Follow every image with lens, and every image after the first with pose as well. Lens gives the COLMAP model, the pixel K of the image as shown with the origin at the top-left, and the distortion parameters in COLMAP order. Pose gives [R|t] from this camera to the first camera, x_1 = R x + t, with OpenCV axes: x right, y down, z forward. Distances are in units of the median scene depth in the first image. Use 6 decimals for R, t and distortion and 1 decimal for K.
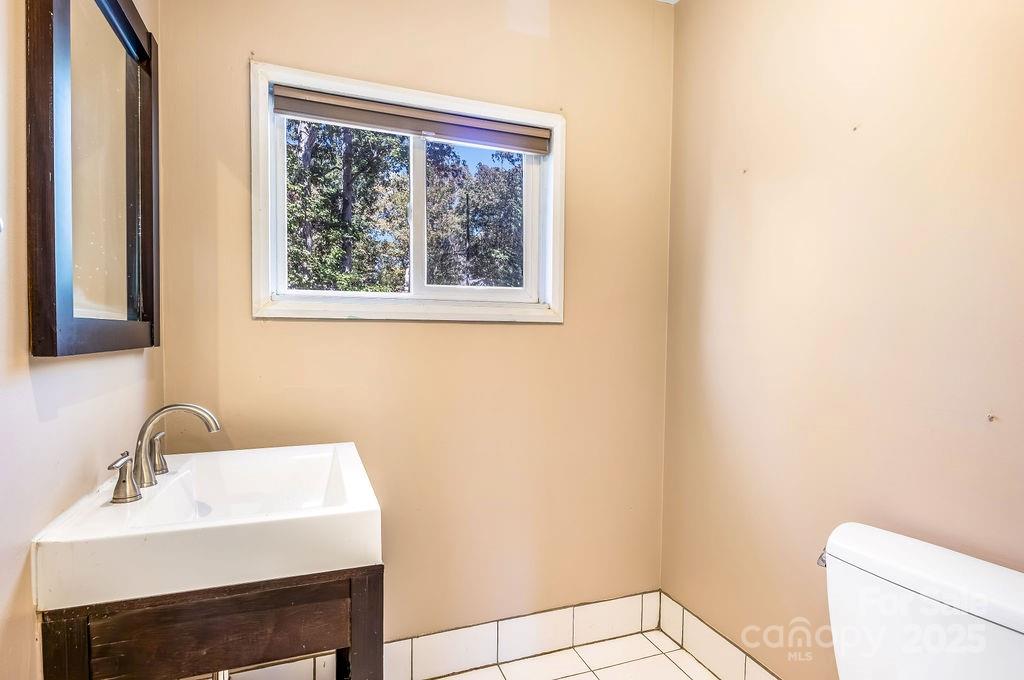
lens RADIAL K [[514.2, 0, 507.0], [0, 514.2, 346.0], [0, 0, 1]] dist [-0.004420, 0.001168]
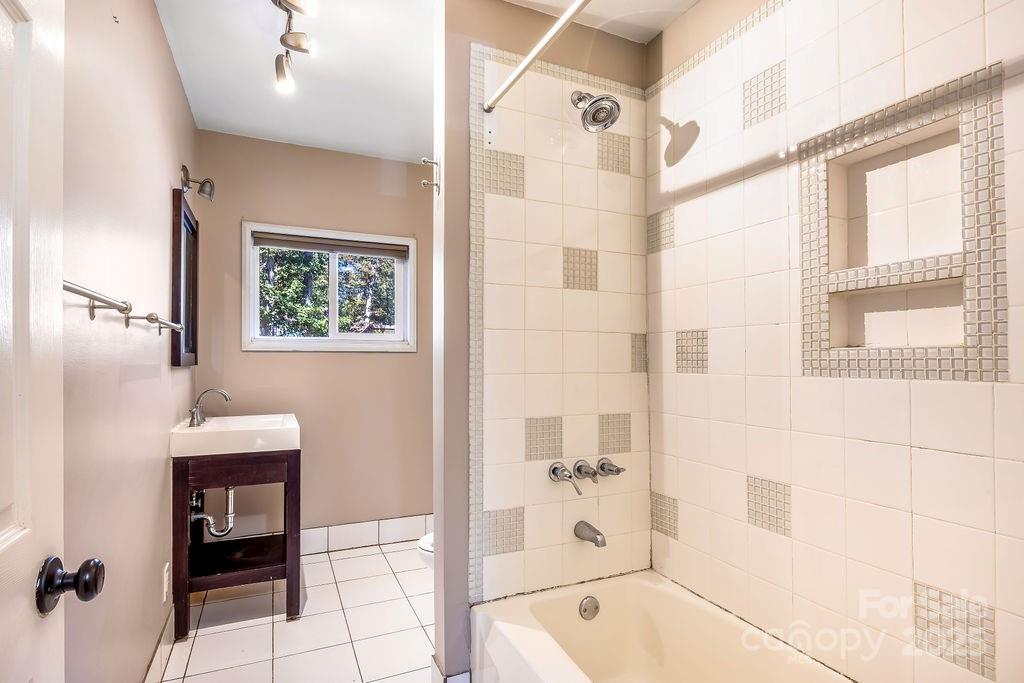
lens RADIAL K [[514.2, 0, 508.9], [0, 514.2, 348.3], [0, 0, 1]] dist [-0.004420, 0.001168]
pose [[0.997677, -0.009525, 0.067455, 0.319718], [0.012782, 0.998765, -0.048020, 0.033892], [-0.066914, 0.048770, 0.996566, -0.838653]]
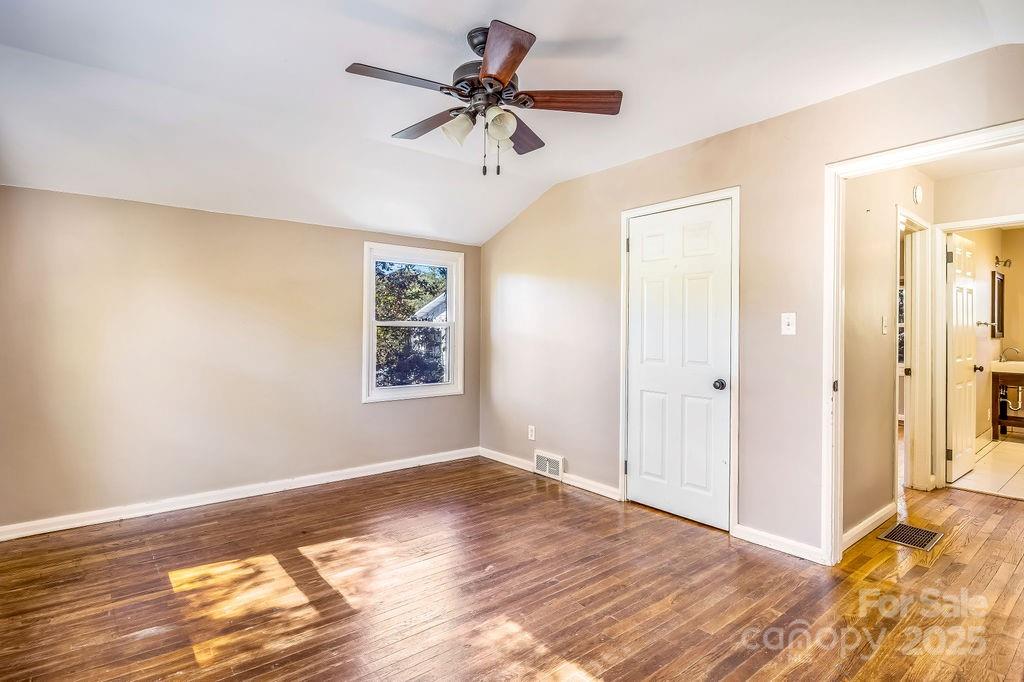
lens RADIAL K [[514.2, 0, 504.8], [0, 514.2, 336.6], [0, 0, 1]] dist [-0.004420, 0.001168]
pose [[0.305703, -0.000762, -0.952127, 1.750794], [-0.022841, 0.999706, -0.008134, 0.095516], [0.951853, 0.024234, 0.305596, -3.494387]]
